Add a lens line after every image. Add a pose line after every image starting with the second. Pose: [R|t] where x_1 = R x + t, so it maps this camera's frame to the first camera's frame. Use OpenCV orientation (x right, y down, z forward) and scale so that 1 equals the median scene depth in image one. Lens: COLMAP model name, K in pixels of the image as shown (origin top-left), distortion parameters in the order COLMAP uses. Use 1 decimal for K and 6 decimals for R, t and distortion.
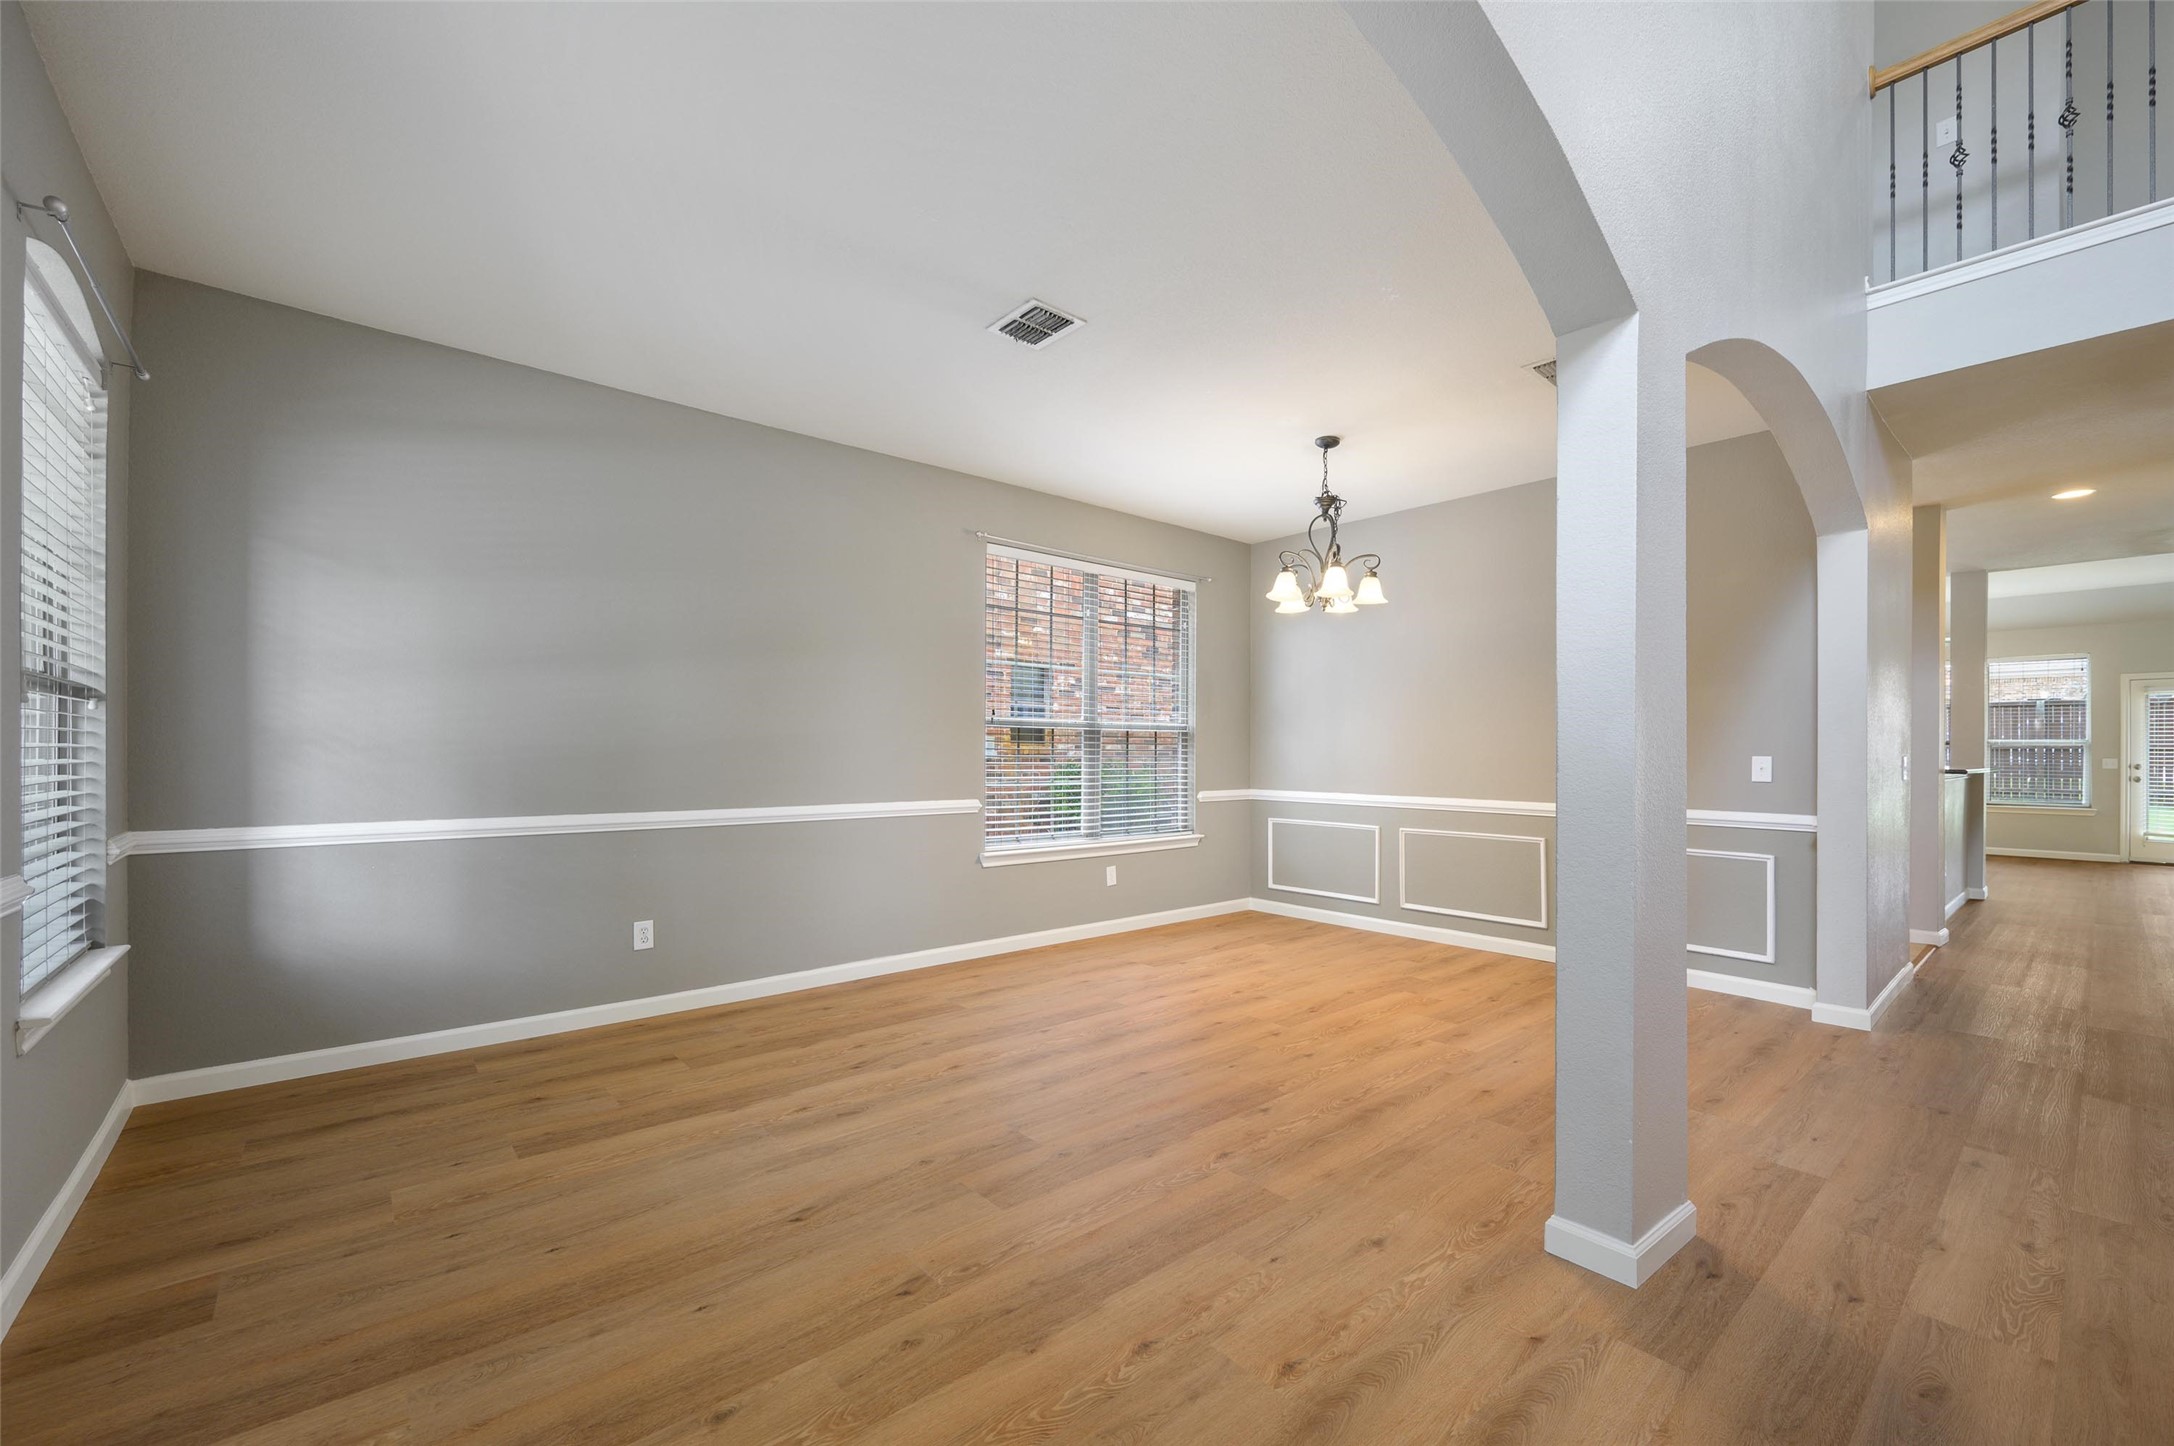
lens RADIAL K [[873.9, 0, 1093.7], [0, 873.9, 735.5], [0, 0, 1]] dist [-0.001693, 0.000306]
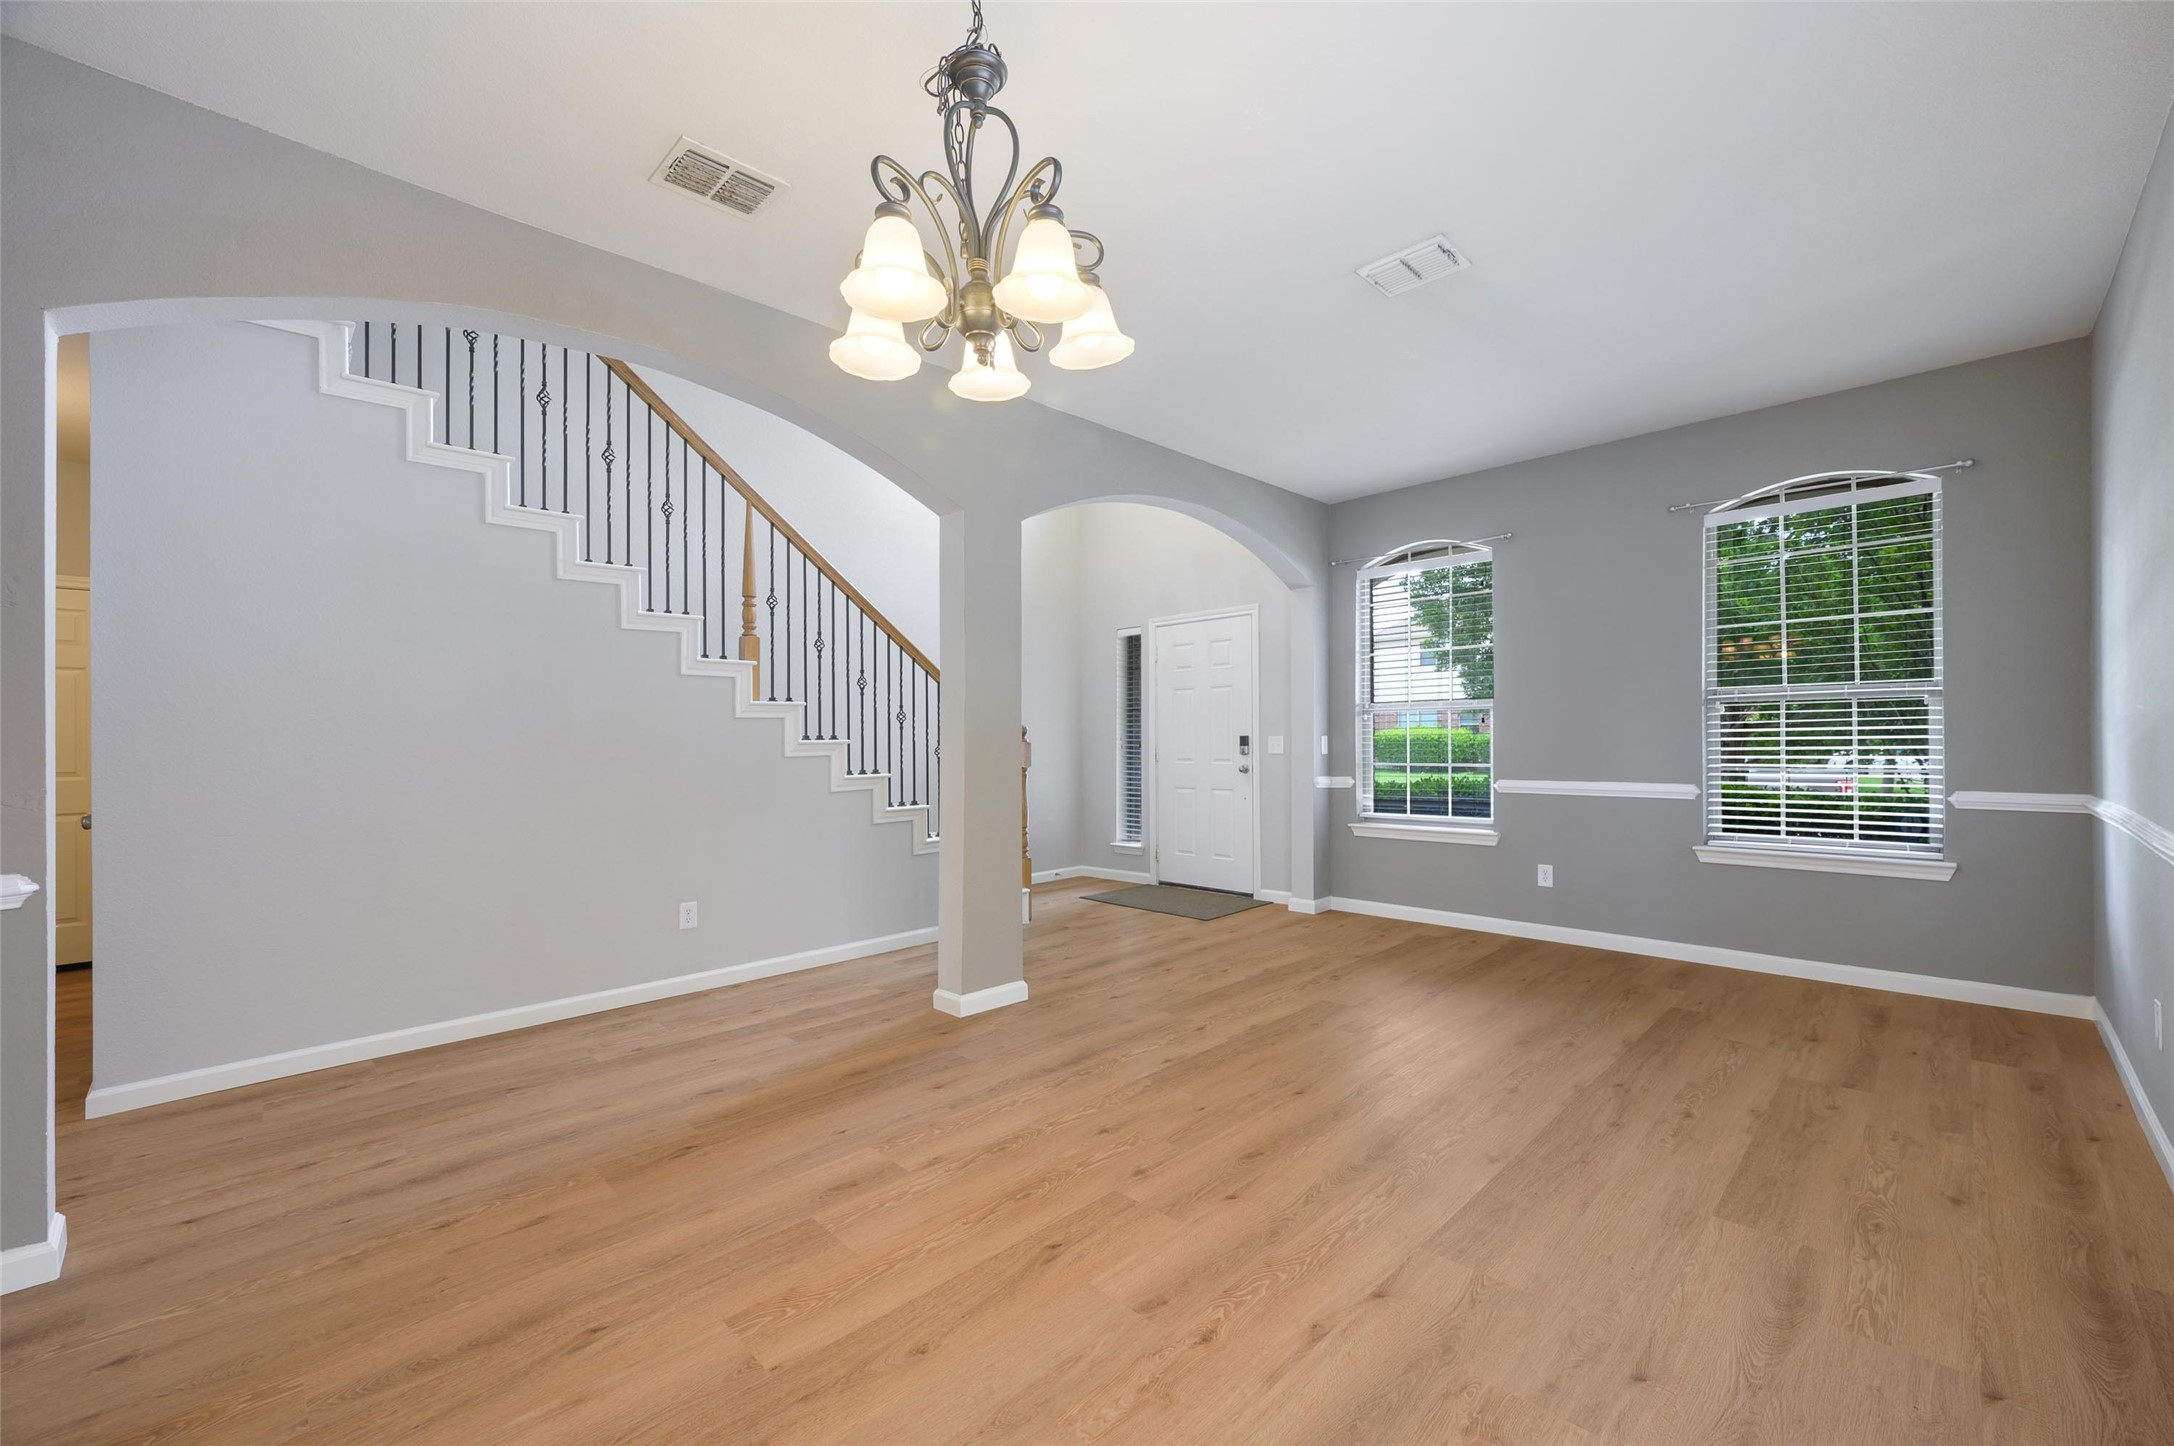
lens RADIAL K [[873.9, 0, 1093.7], [0, 873.9, 735.5], [0, 0, 1]] dist [-0.001693, 0.000306]
pose [[-0.997388, 0.007110, -0.071874, 0.338393], [0.009070, 0.999595, -0.026983, 0.046955], [0.071654, -0.027564, -0.997049, 1.949557]]
